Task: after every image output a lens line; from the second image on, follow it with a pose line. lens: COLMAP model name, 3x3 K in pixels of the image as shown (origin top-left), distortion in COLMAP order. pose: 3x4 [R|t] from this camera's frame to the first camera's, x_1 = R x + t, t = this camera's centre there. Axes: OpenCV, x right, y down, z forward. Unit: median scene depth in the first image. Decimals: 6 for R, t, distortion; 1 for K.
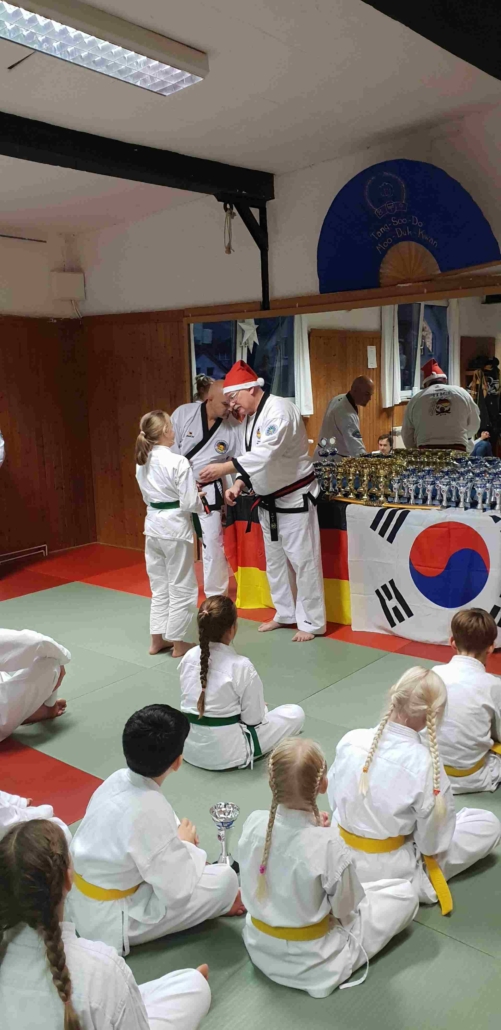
lens RADIAL K [[830.0, 0, 253.5], [0, 830.0, 476.9], [0, 0, 1]] dist [0.089539, 0.000231]
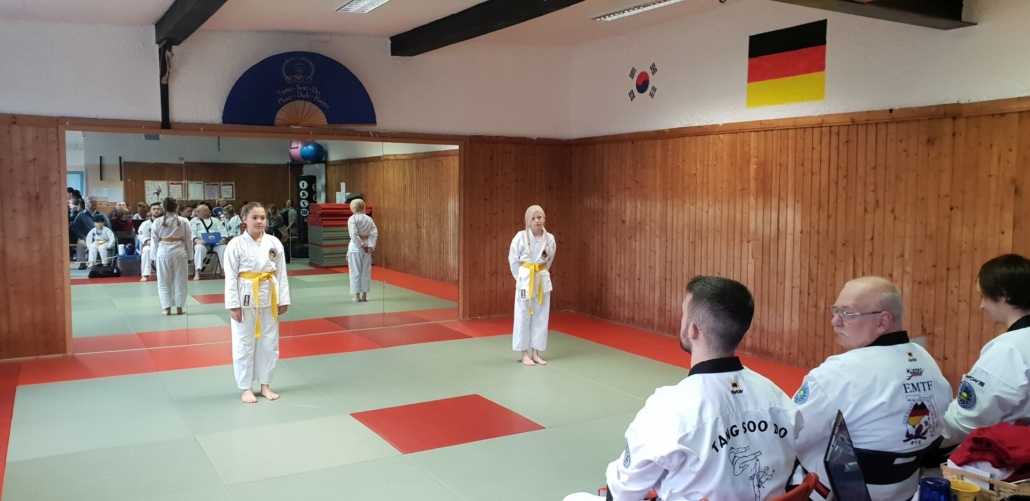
lens RADIAL K [[802.3, 0, 520.4], [0, 802.3, 257.7], [0, 0, 1]] dist [0.086734, -0.169364]
pose [[0.318136, -0.045603, 0.946948, -1.007226], [0.098688, 0.995009, 0.014762, 0.024399], [-0.942895, 0.088756, 0.321048, 0.143229]]
